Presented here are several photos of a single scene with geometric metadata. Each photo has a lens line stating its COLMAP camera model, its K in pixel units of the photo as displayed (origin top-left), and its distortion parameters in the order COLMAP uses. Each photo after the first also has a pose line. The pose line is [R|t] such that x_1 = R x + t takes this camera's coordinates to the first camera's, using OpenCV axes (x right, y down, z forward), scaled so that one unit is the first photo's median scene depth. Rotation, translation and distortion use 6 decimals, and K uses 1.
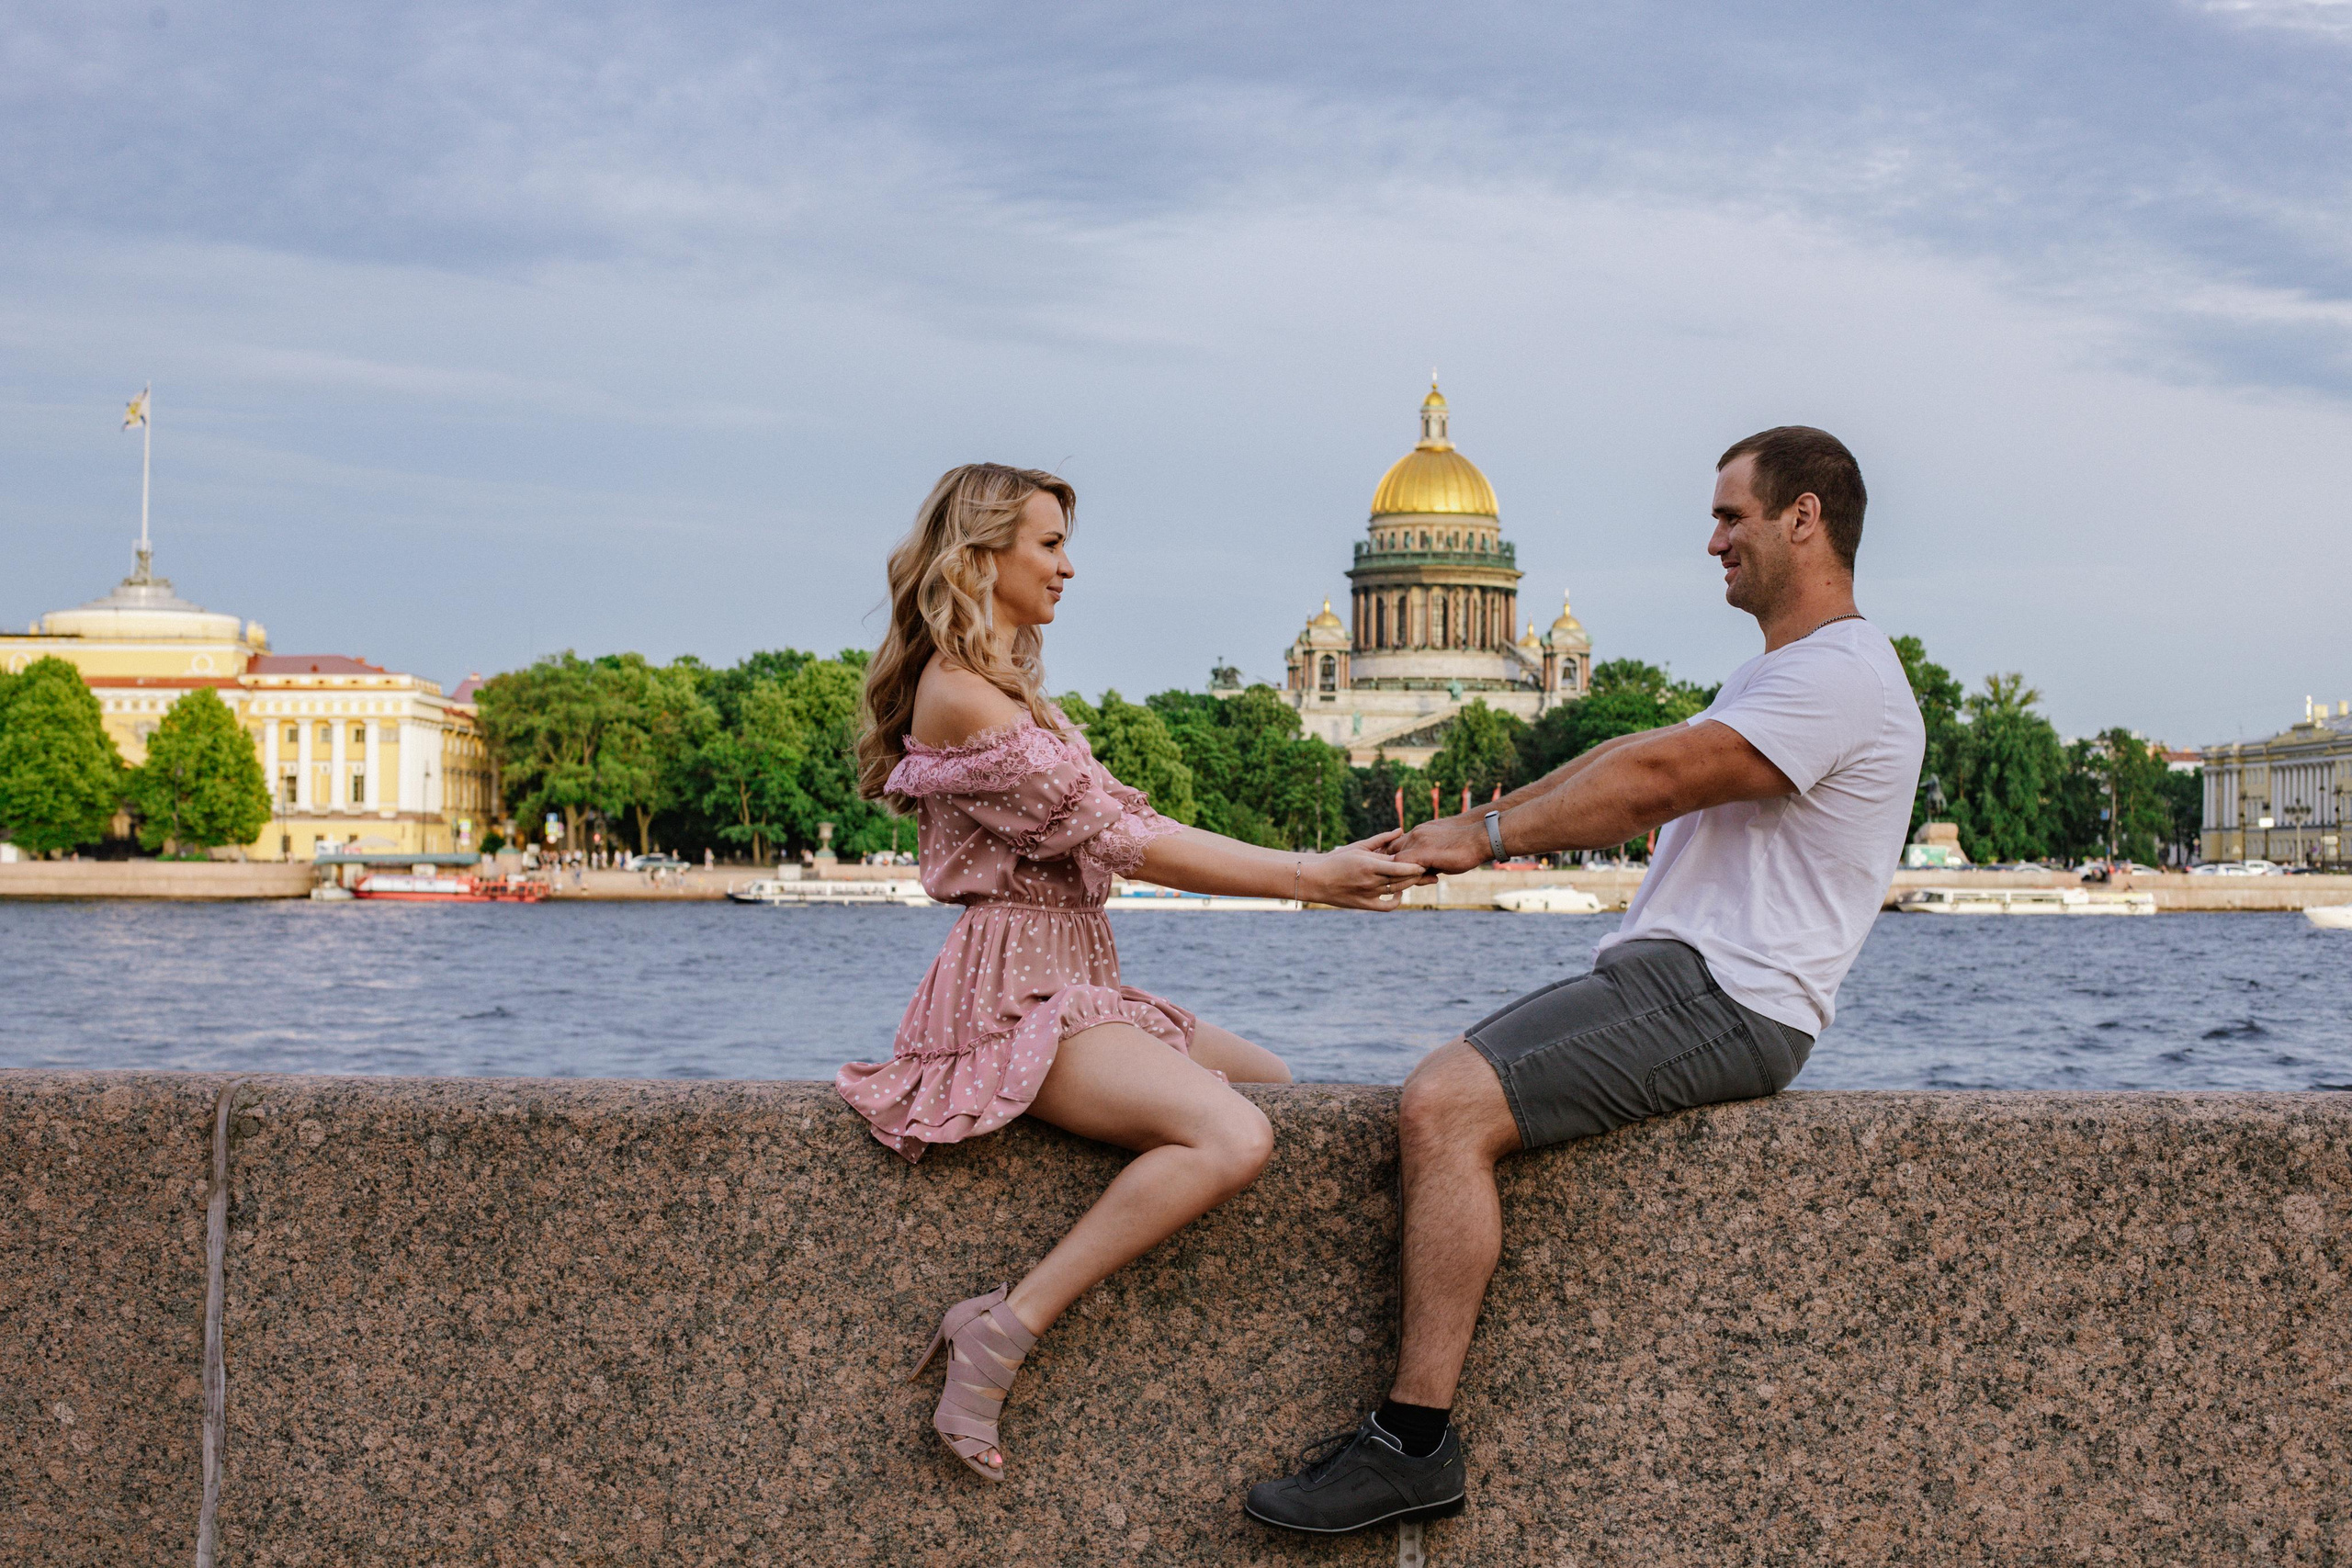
lens RADIAL K [[3472.5, 0, 1178.9], [0, 3472.5, 779.3], [0, 0, 1]] dist [-0.124717, 0.000000]
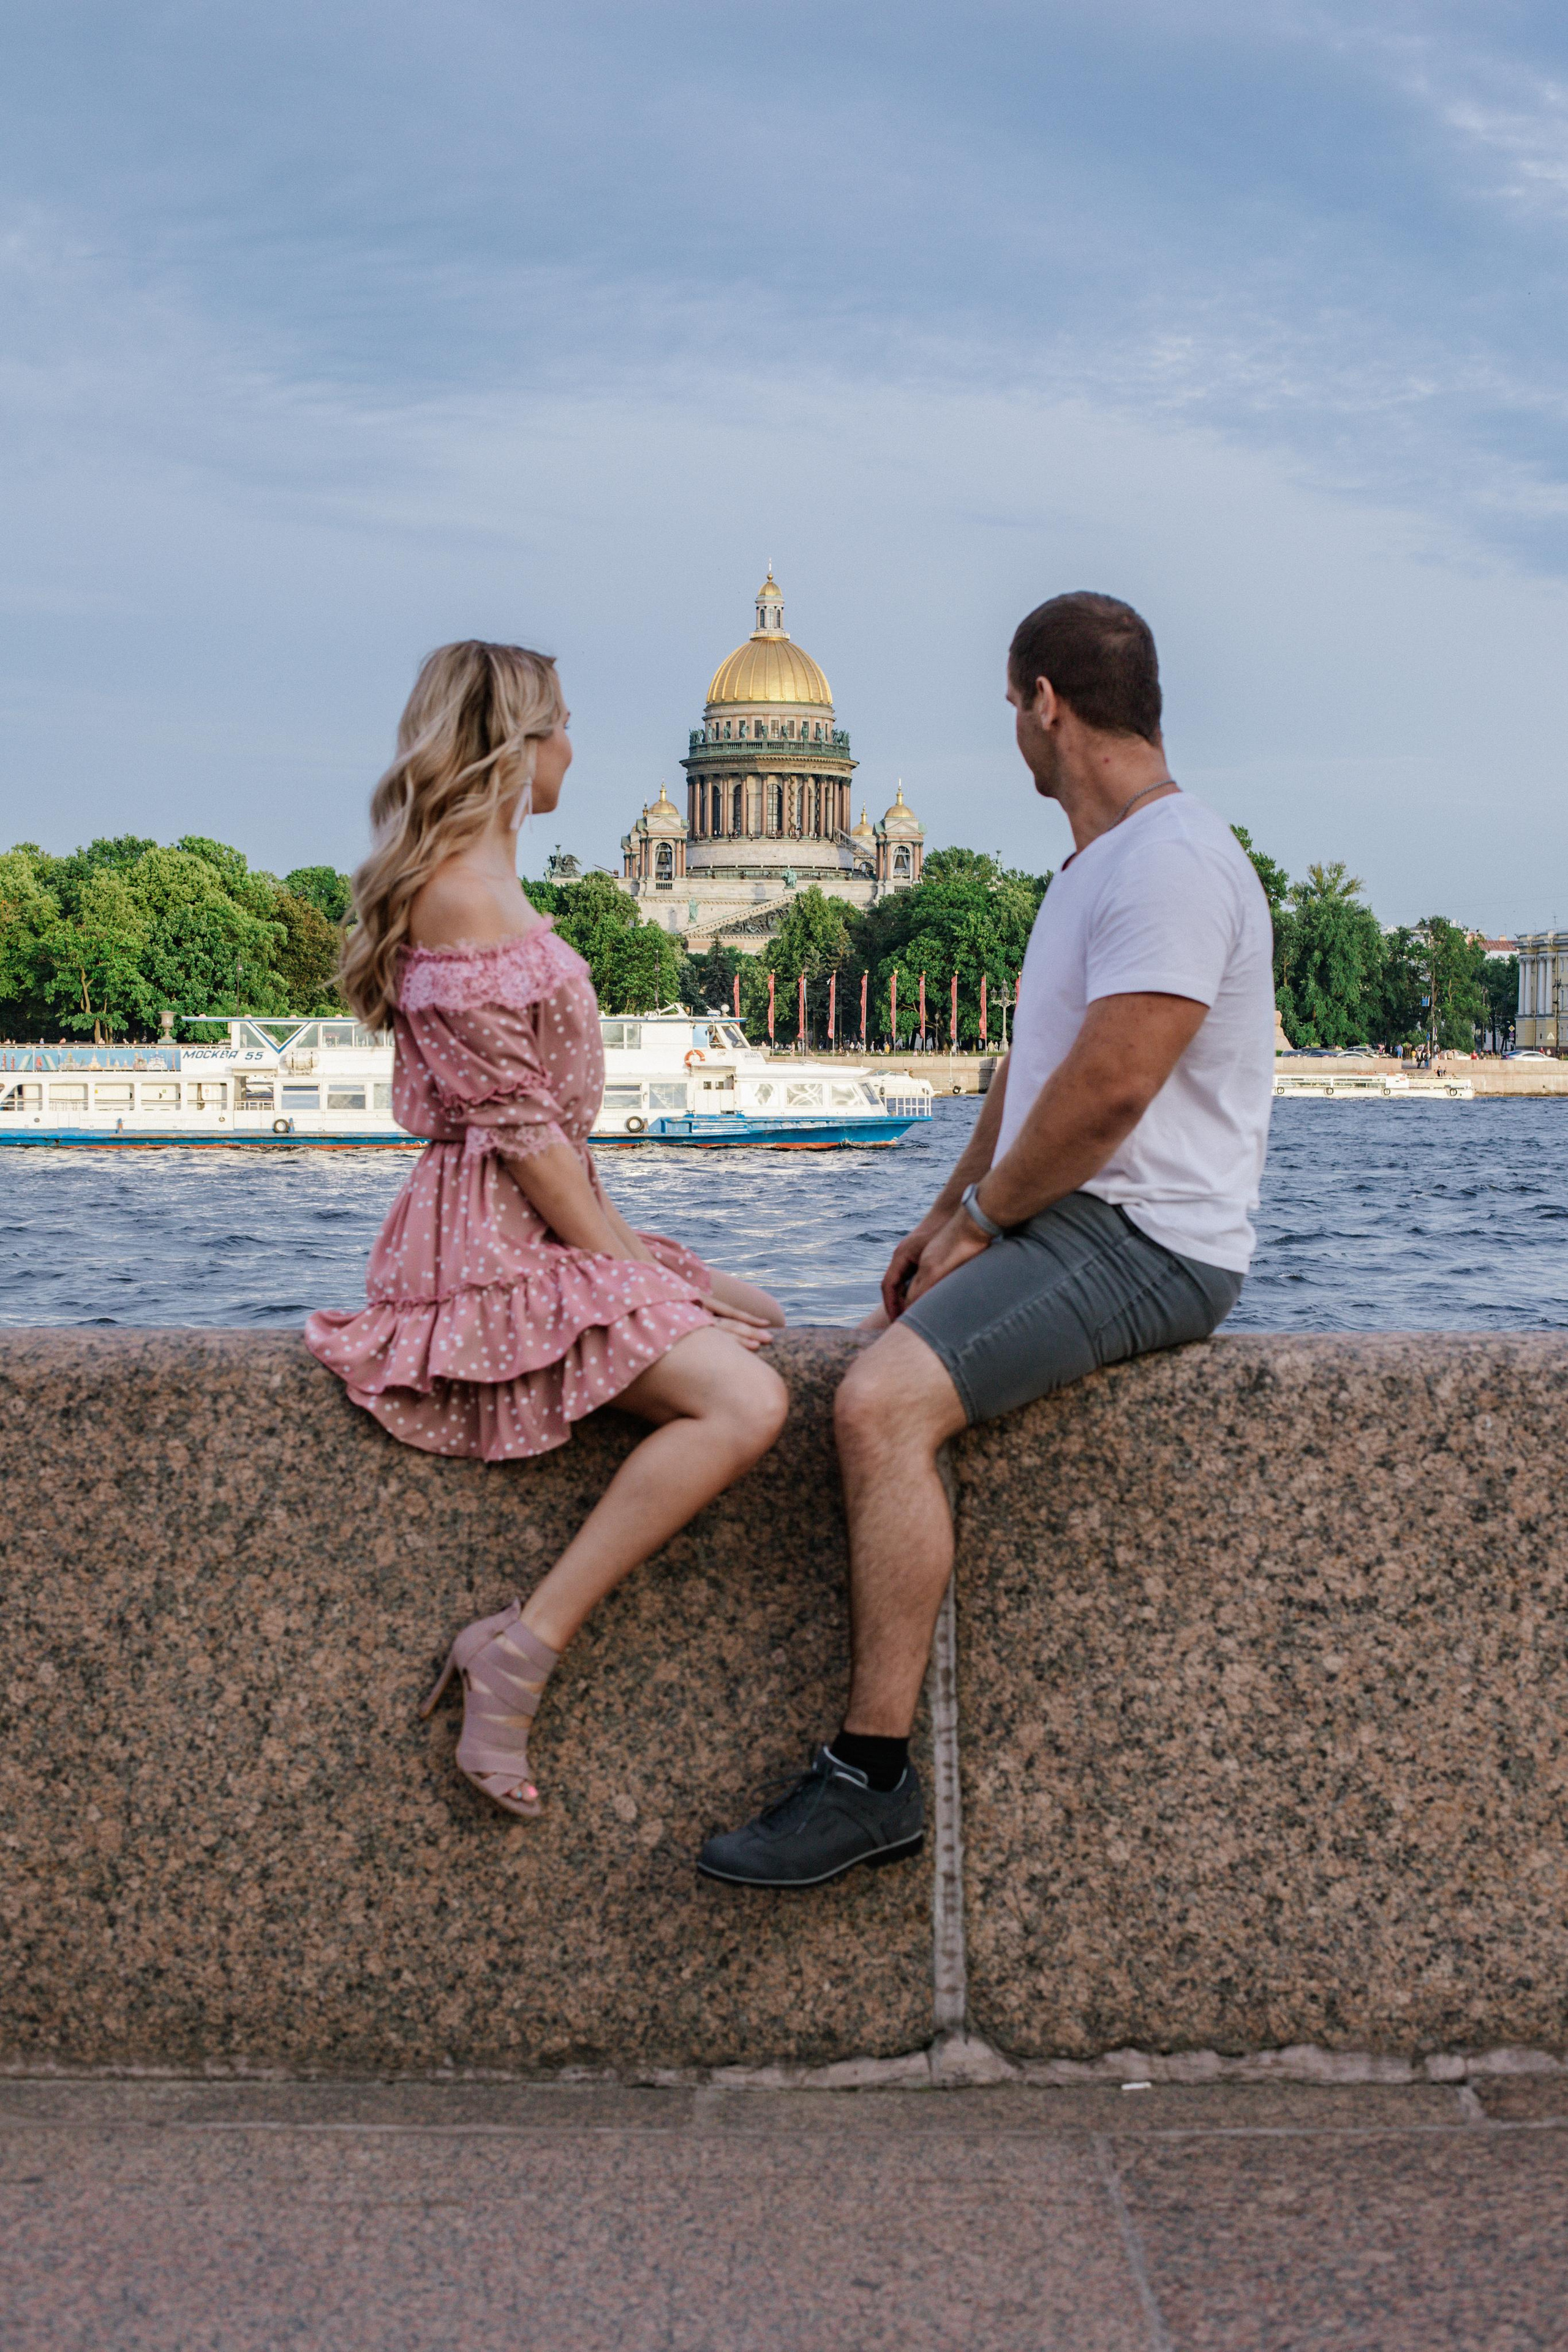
lens RADIAL K [[3472.9, 0, 785.5], [0, 3472.9, 1184.7], [0, 0, 1]] dist [-0.124717, 0.000000]
pose [[0.996904, -0.004869, 0.078480, -0.046565], [-0.000048, 0.998043, 0.062534, -0.007582], [-0.078631, -0.062344, 0.994952, 0.099555]]
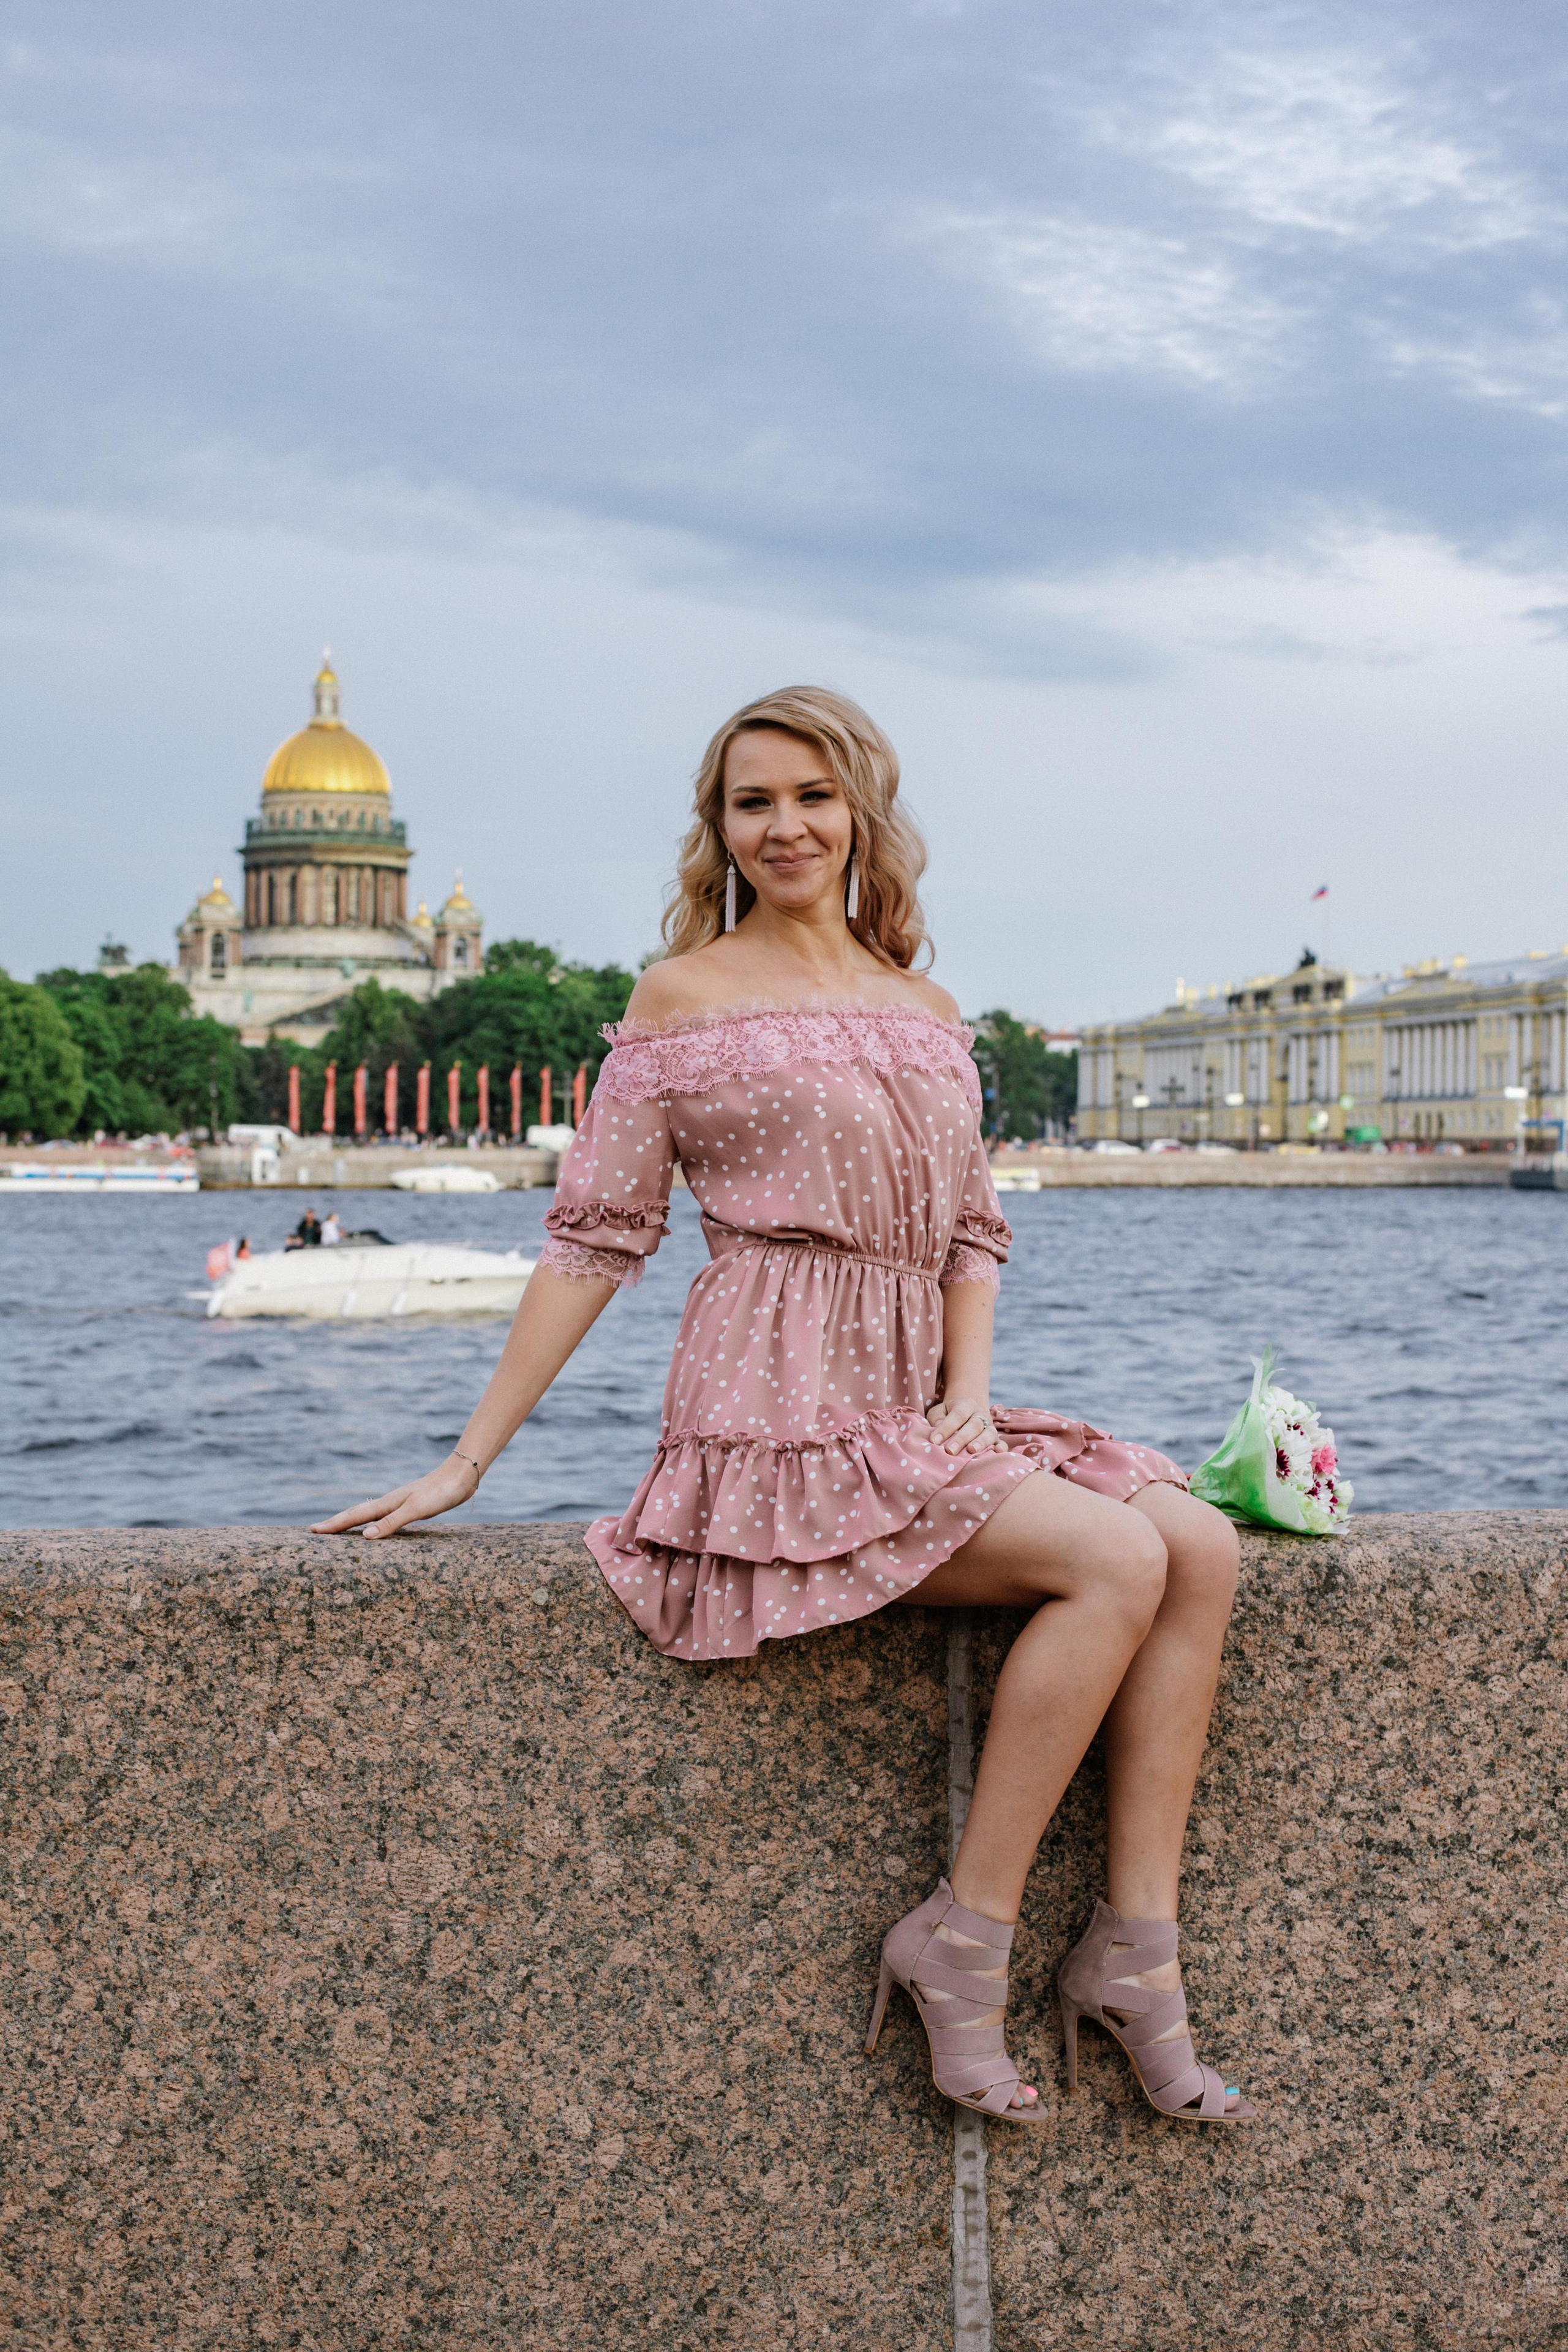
lens RADIAL K [[3472.9, 0, 799.4], [0, 3472.9, 1183.6], [0, 0, 1]] dist [-0.124717, 0.000000]
pose [[0.977819, -0.005737, 0.209375, -0.123584], [-0.001850, 0.999349, 0.036026, -0.013419], [-0.209446, -0.035615, 0.977171, 0.277793]]
